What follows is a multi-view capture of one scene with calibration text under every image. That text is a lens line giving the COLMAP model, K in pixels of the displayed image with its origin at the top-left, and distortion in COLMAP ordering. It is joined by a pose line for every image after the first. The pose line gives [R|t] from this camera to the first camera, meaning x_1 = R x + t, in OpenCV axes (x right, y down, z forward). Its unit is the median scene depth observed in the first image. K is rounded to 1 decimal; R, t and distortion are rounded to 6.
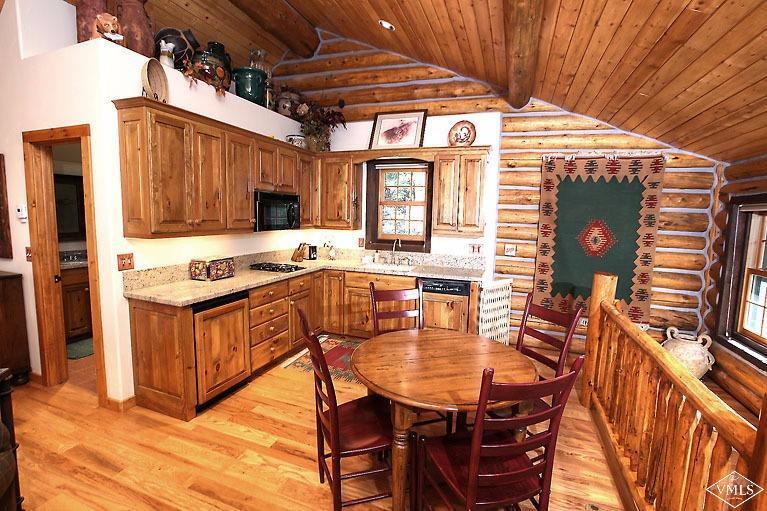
lens RADIAL K [[377.3, 0, 380.9], [0, 377.3, 256.0], [0, 0, 1]] dist [-0.036492, 0.001823]
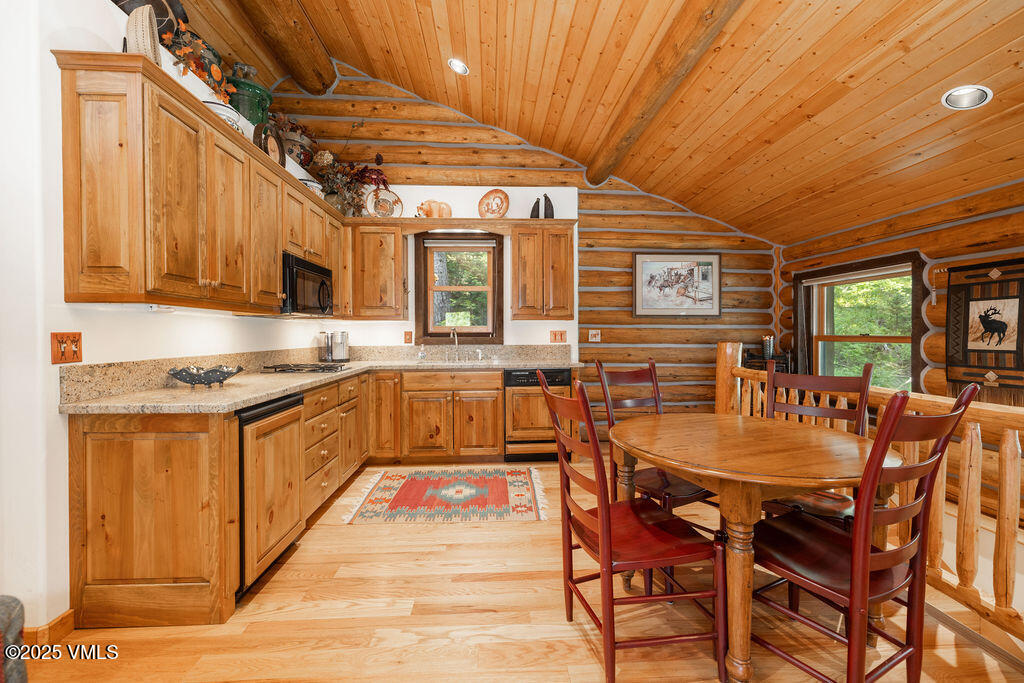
lens RADIAL K [[435.1, 0, 512.0], [0, 435.1, 341.5], [0, 0, 1]] dist [0.003306, 0.000128]
pose [[0.907901, -0.020366, 0.418689, -0.296359], [0.061260, 0.994542, -0.084461, 0.078699], [-0.414684, 0.102331, 0.904194, 0.133722]]
